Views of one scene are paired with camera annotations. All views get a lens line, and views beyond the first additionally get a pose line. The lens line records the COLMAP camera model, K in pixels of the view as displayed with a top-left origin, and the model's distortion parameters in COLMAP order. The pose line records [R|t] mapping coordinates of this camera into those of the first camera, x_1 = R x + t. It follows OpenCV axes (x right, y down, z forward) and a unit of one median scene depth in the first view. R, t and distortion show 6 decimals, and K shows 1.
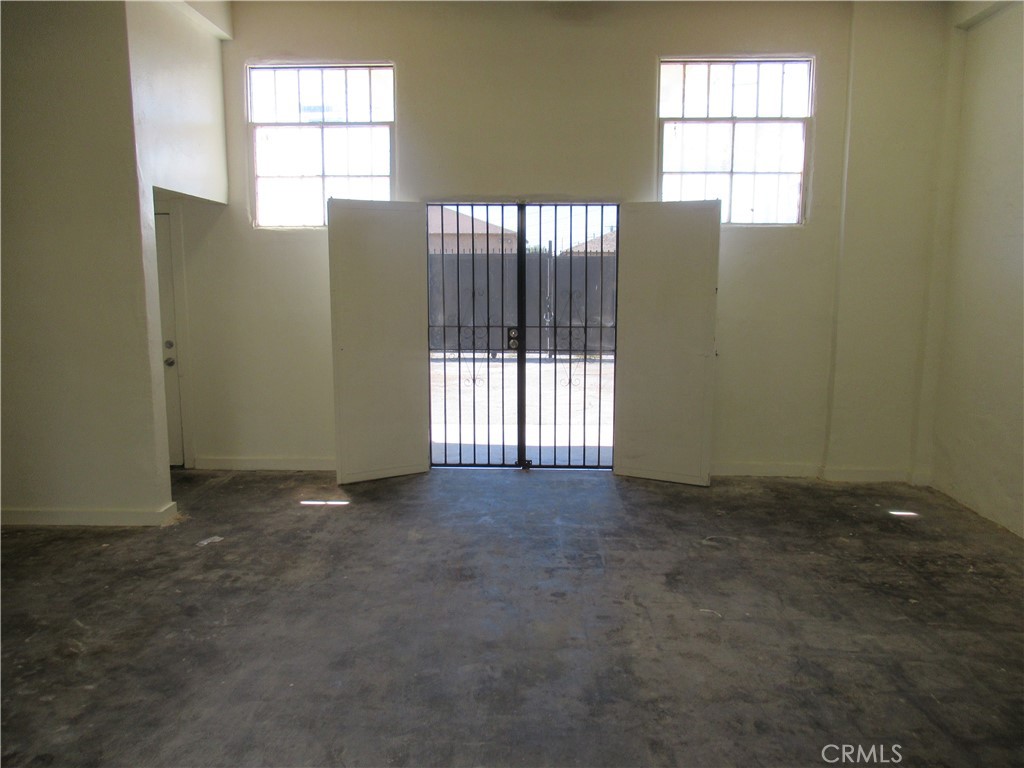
lens RADIAL K [[759.6, 0, 513.5], [0, 759.6, 386.4], [0, 0, 1]] dist [-0.008220, -0.000711]
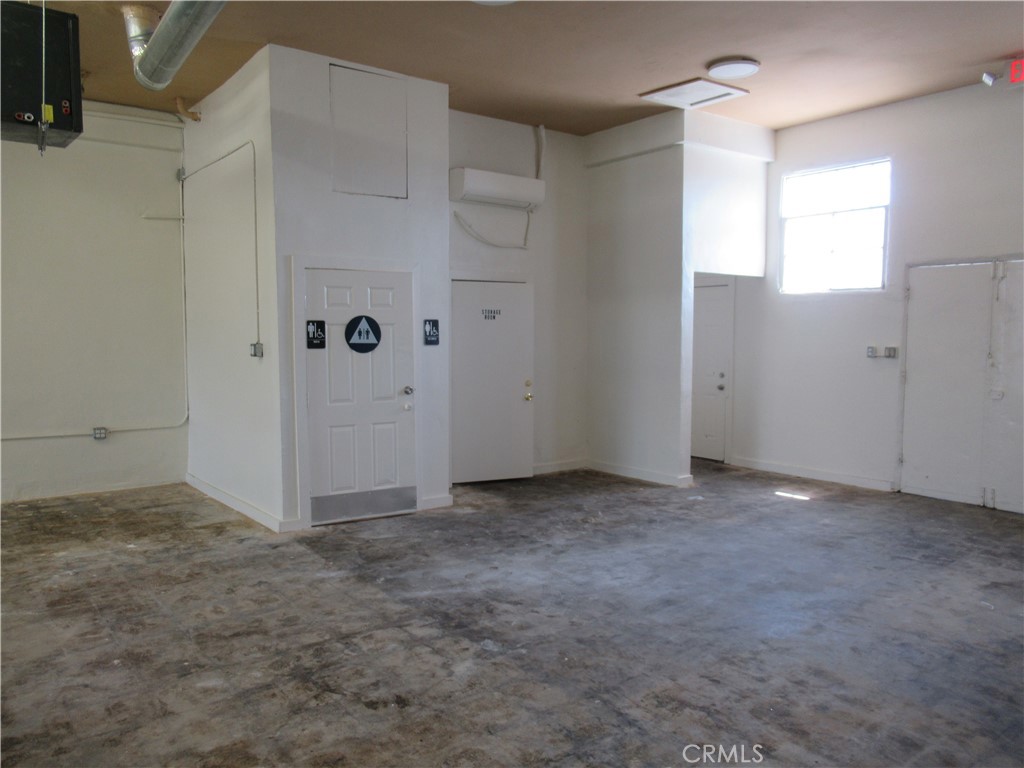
lens RADIAL K [[759.6, 0, 510.0], [0, 759.6, 384.1], [0, 0, 1]] dist [-0.008220, -0.000711]
pose [[0.633359, 0.054443, -0.771941, 0.618290], [-0.108632, 0.993900, -0.019033, 0.049826], [0.766195, 0.095912, 0.635410, -0.336568]]
